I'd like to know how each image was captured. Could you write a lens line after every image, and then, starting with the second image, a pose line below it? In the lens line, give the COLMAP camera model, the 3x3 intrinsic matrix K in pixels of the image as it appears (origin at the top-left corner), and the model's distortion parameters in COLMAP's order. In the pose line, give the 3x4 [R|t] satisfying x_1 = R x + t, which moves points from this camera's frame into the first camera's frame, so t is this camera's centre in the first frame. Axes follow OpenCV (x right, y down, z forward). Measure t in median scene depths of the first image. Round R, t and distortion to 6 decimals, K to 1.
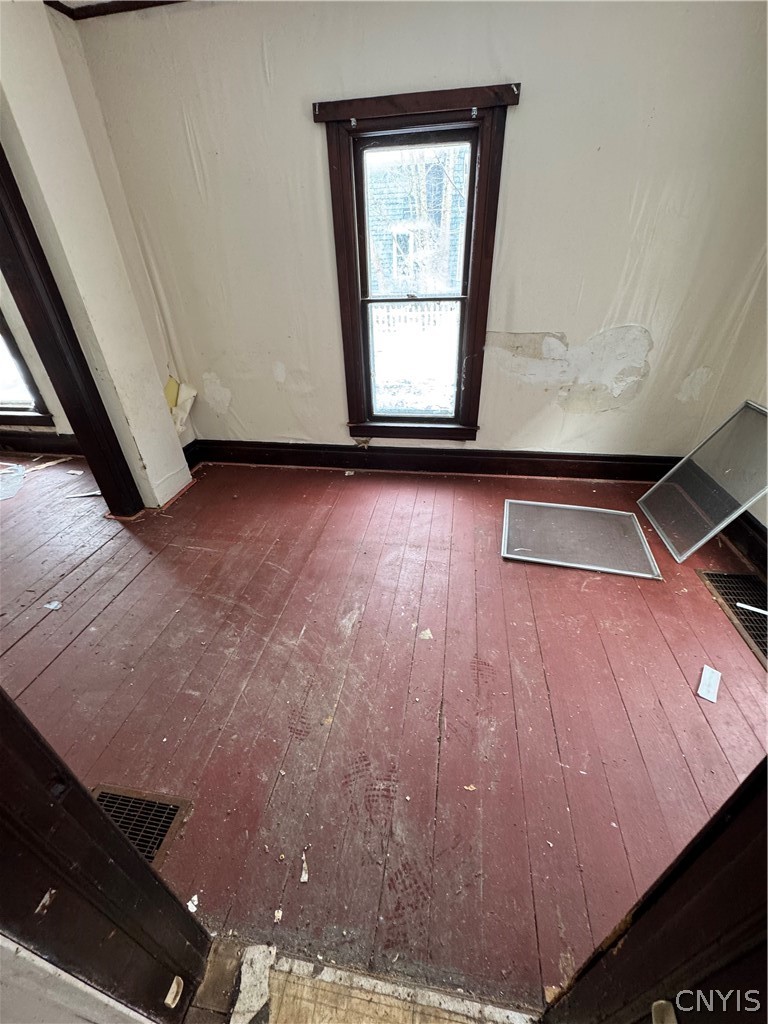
lens RADIAL K [[407.1, 0, 383.3], [0, 407.1, 512.7], [0, 0, 1]] dist [-0.001177, 0.000389]
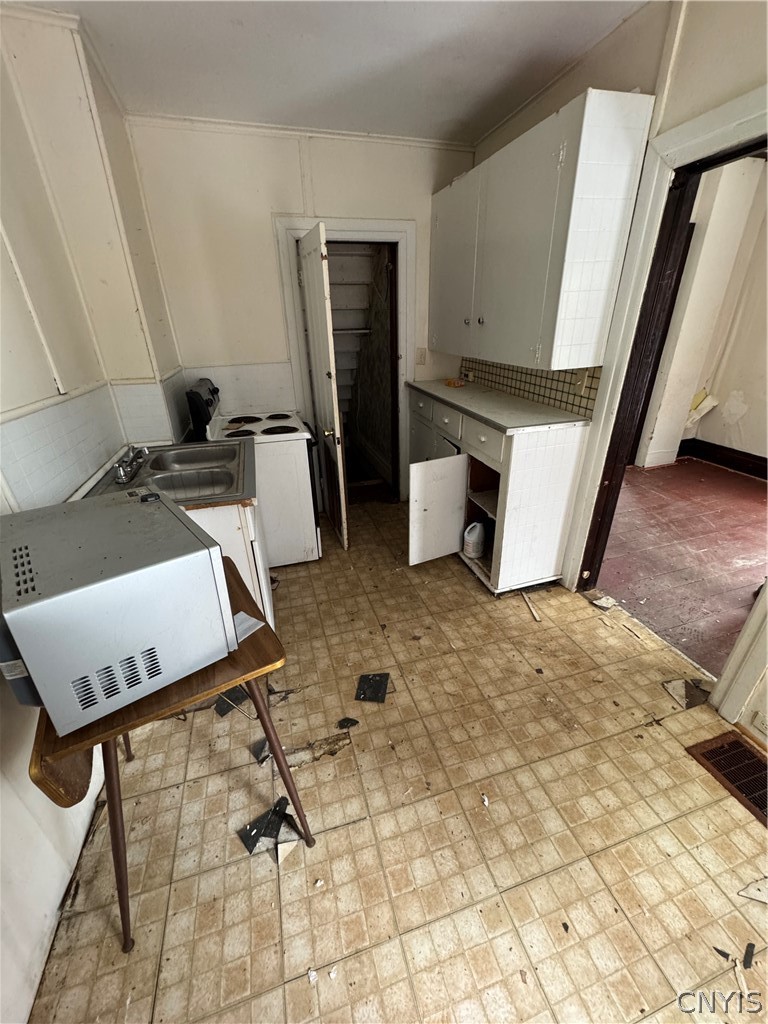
lens RADIAL K [[407.1, 0, 385.2], [0, 407.1, 513.6], [0, 0, 1]] dist [-0.001177, 0.000389]
pose [[0.449877, 0.410739, -0.793035, 0.265845], [-0.460001, 0.867689, 0.188453, 0.281011], [0.765513, 0.280016, 0.579294, -0.521990]]
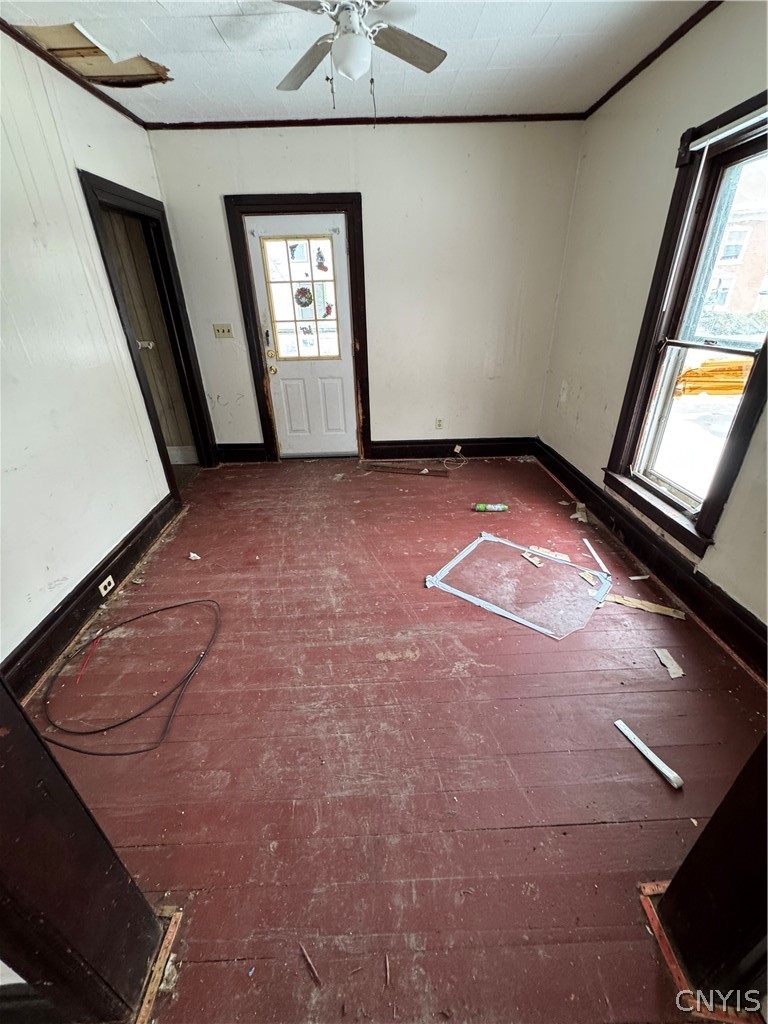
lens RADIAL K [[407.1, 0, 385.6], [0, 407.1, 511.9], [0, 0, 1]] dist [-0.001177, 0.000389]
pose [[0.201122, 0.468428, -0.860305, -0.449213], [-0.497999, 0.805182, 0.321992, -0.229905], [0.843533, 0.363671, 0.395216, 0.396155]]
